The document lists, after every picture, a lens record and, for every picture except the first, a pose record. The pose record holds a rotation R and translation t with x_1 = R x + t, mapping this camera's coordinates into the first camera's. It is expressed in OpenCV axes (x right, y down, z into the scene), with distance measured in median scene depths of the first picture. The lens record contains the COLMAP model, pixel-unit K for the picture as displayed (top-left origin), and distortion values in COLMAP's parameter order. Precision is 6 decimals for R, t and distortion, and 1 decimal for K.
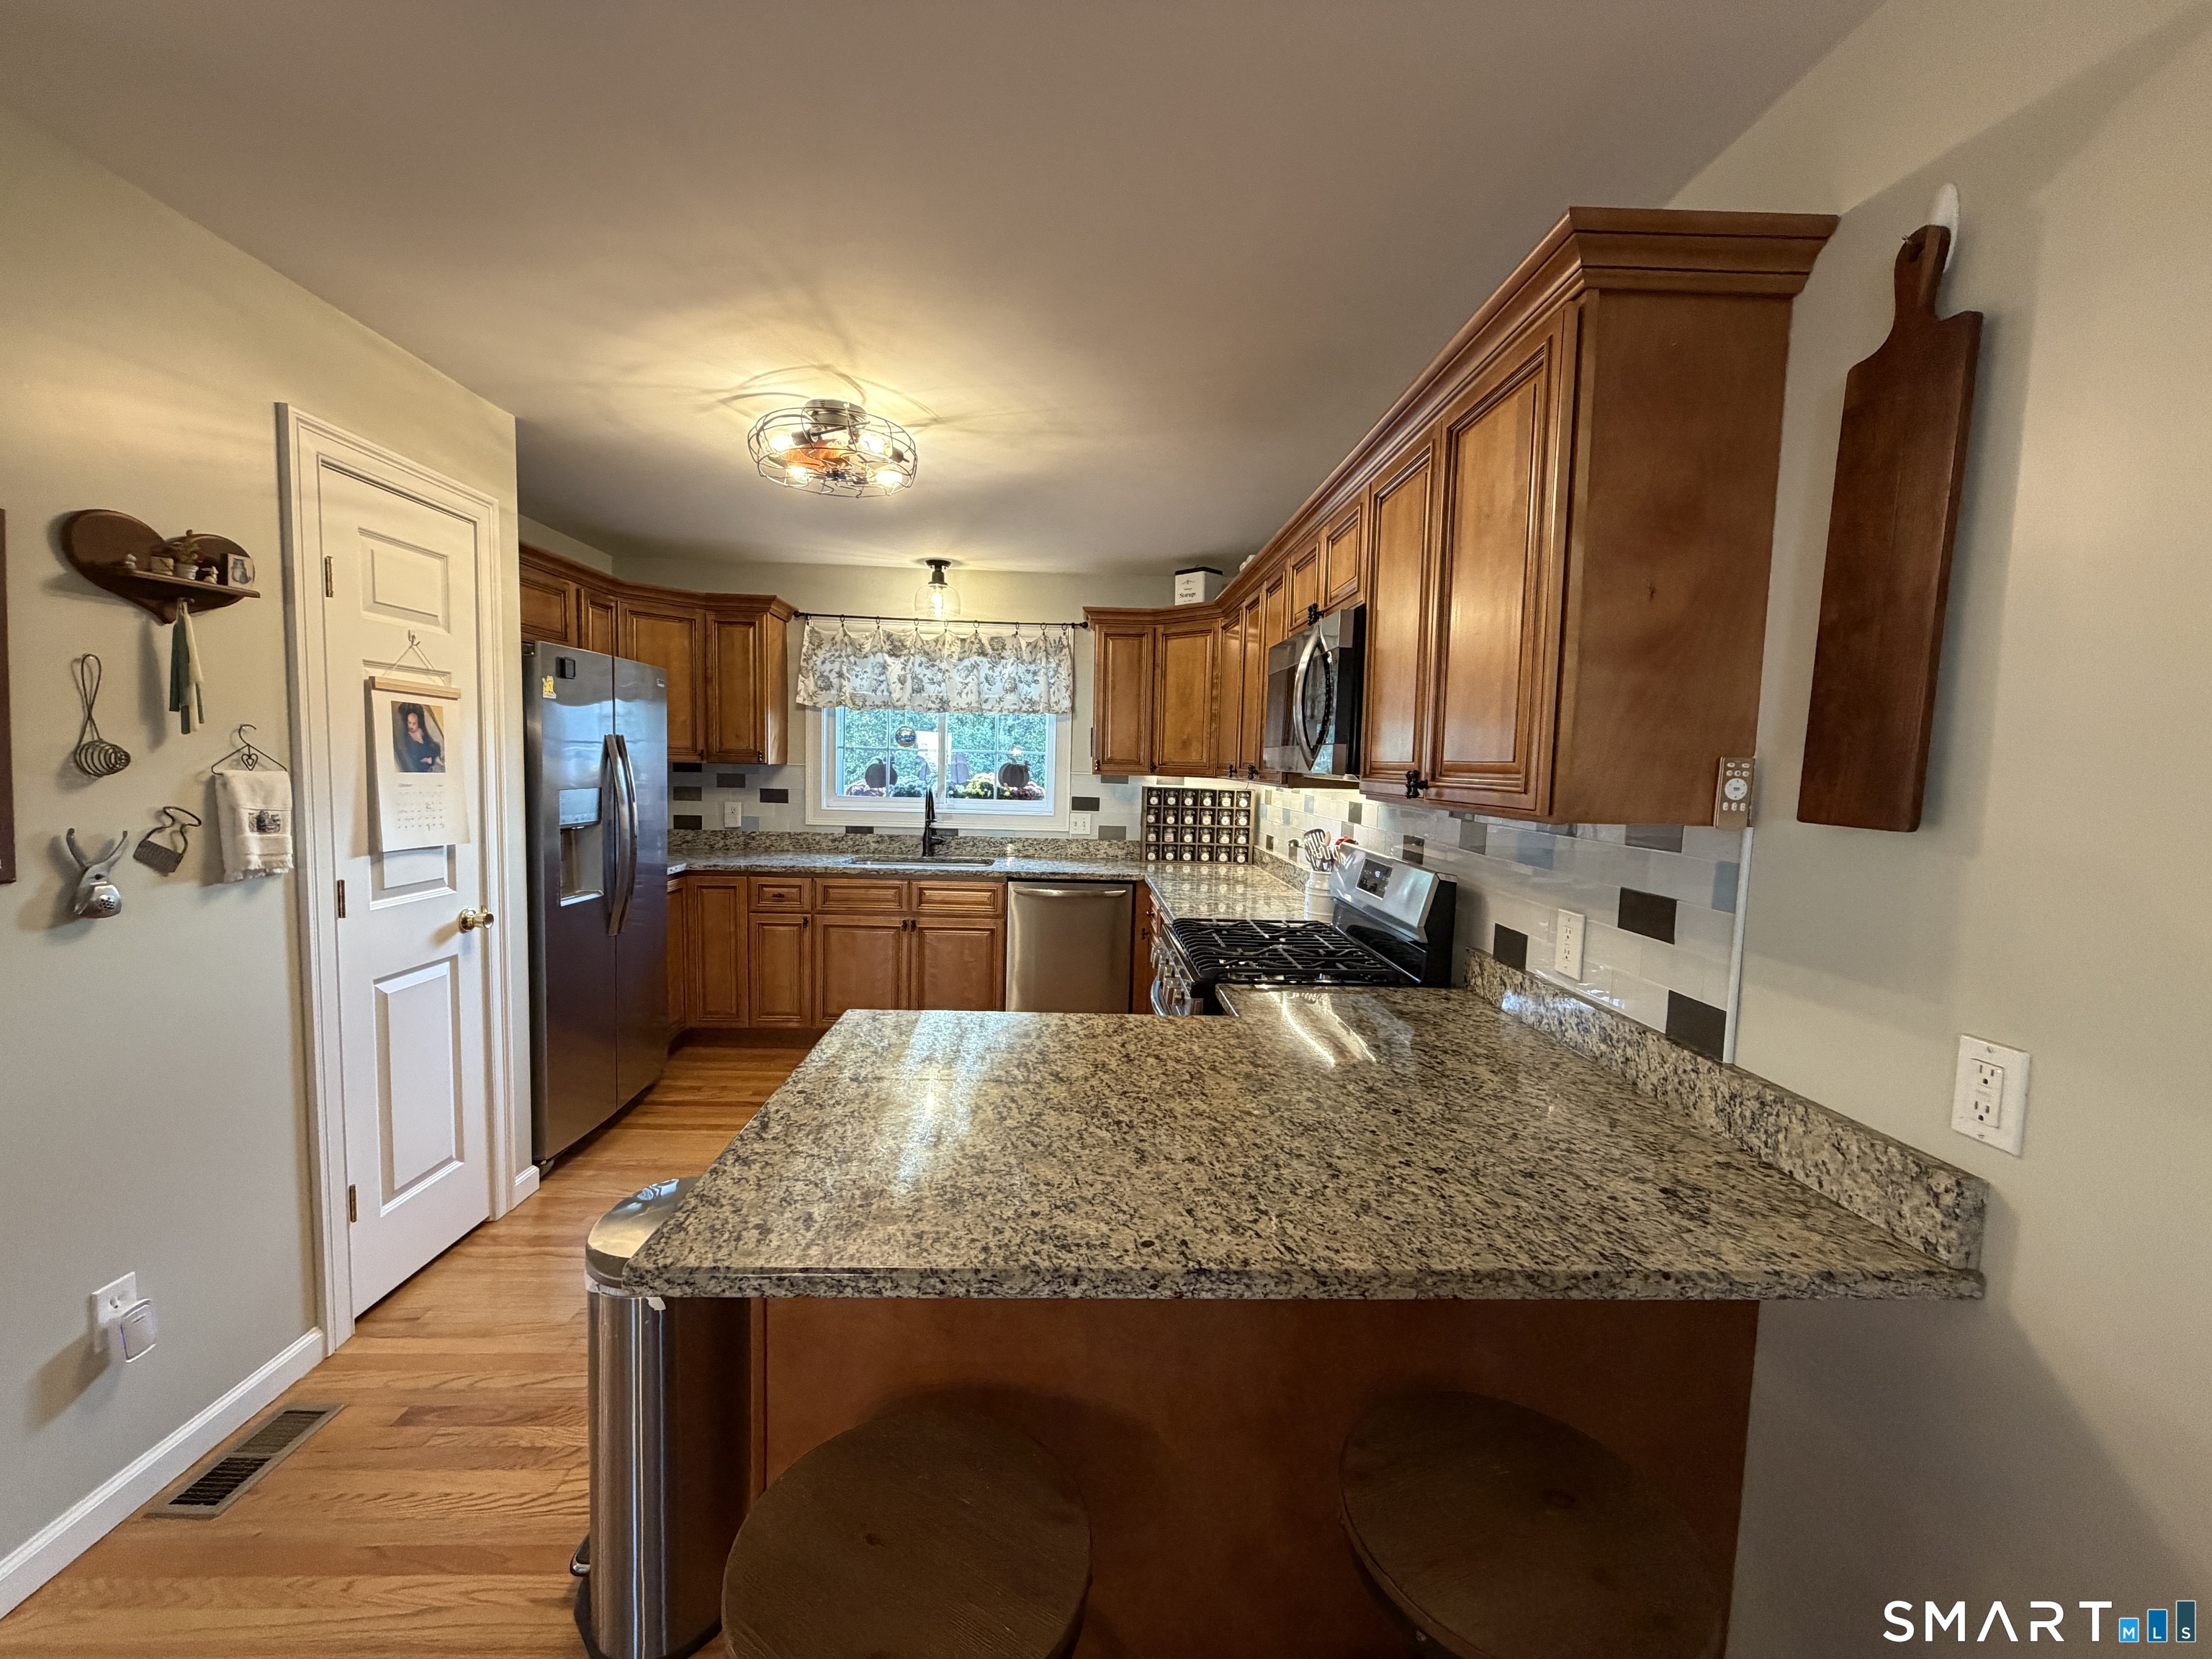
lens RADIAL K [[879.3, 0, 1102.6], [0, 879.3, 826.7], [0, 0, 1]] dist [0.001546, 0.000095]
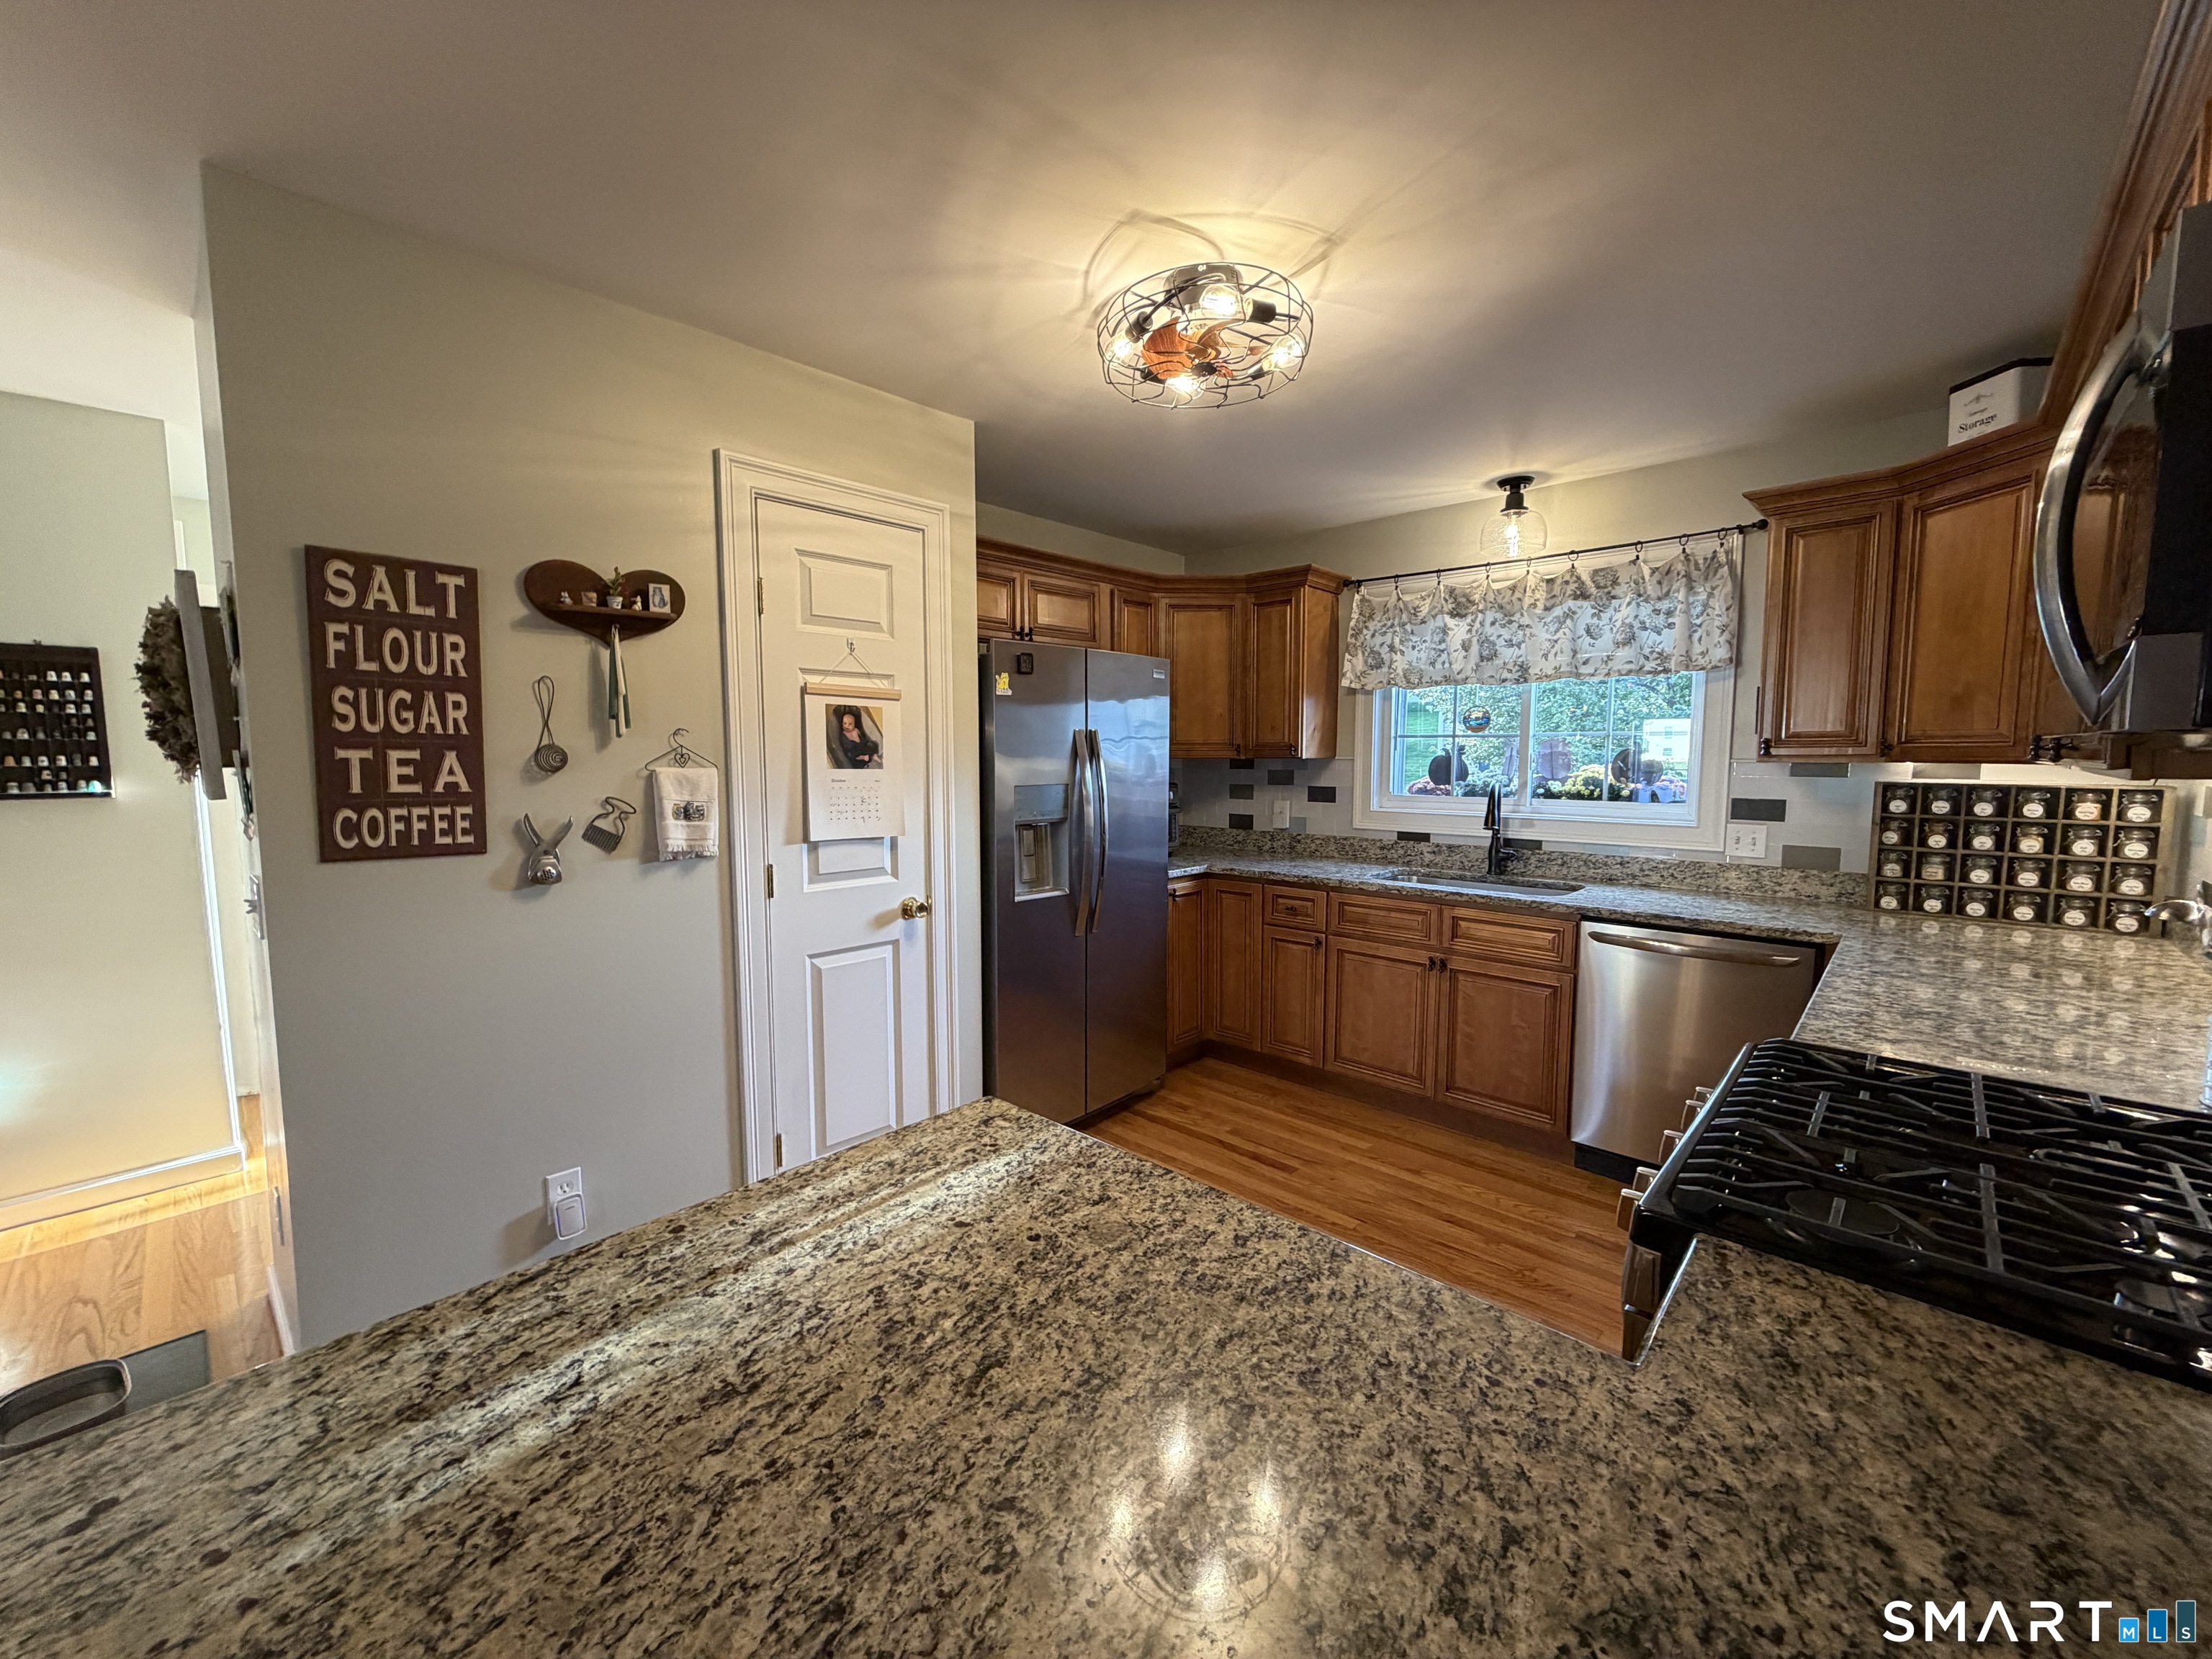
lens RADIAL K [[879.3, 0, 1102.6], [0, 879.3, 826.7], [0, 0, 1]] dist [0.001546, 0.000095]
pose [[0.699775, 0.031751, -0.713657, 0.225177], [-0.032150, 0.999399, 0.012939, -0.015167], [0.713640, 0.013890, 0.700375, 0.485482]]
